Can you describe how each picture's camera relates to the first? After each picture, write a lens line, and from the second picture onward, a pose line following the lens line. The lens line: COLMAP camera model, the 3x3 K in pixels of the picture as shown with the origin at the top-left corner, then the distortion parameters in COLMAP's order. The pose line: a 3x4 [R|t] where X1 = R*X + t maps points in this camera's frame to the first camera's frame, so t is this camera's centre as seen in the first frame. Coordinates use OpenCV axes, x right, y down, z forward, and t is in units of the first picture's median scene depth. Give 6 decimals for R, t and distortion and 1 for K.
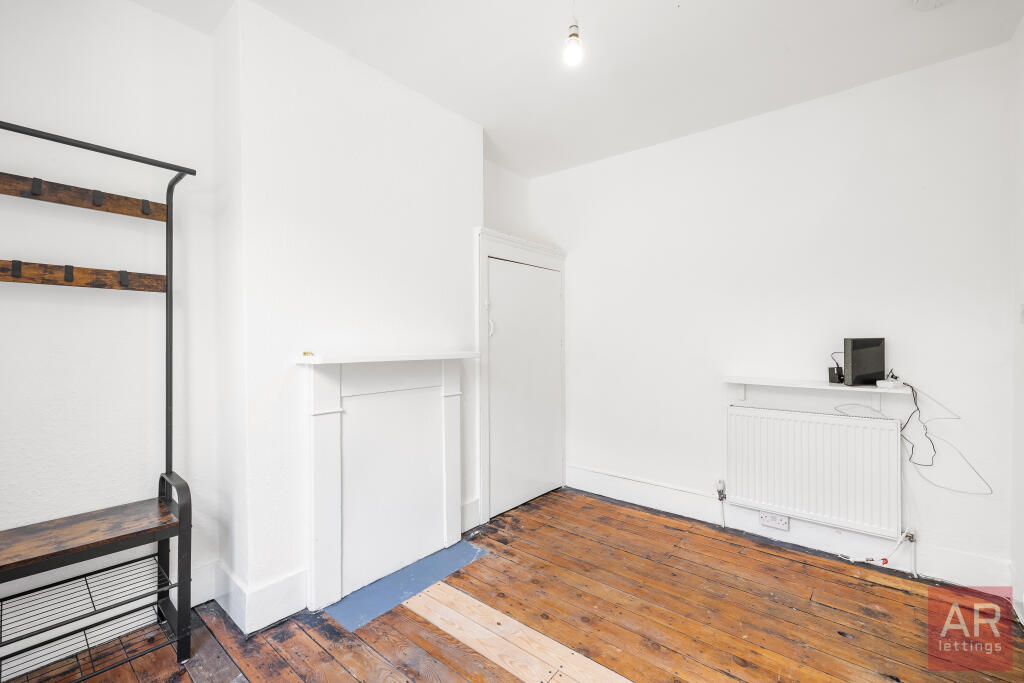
lens RADIAL K [[433.1, 0, 510.0], [0, 433.1, 343.0], [0, 0, 1]] dist [0.001483, 0.000233]
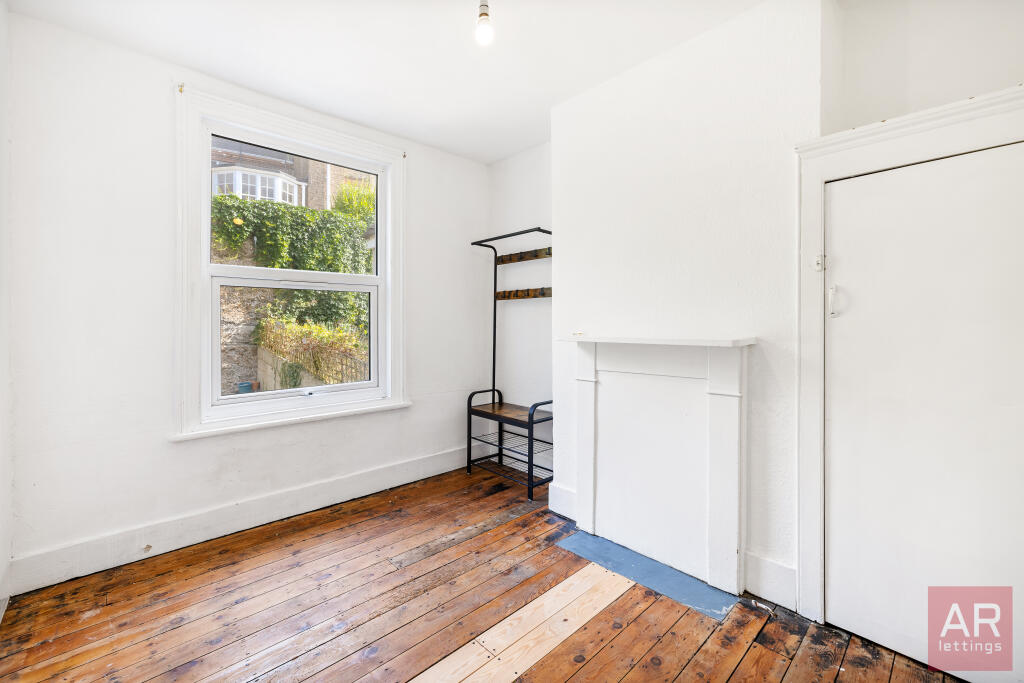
lens RADIAL K [[433.1, 0, 507.6], [0, 433.1, 335.9], [0, 0, 1]] dist [0.001483, 0.000233]
pose [[-0.129503, 0.016443, -0.991443, 0.845311], [-0.012172, 0.999761, 0.018171, 0.010618], [0.991504, 0.014421, -0.129271, 0.908537]]
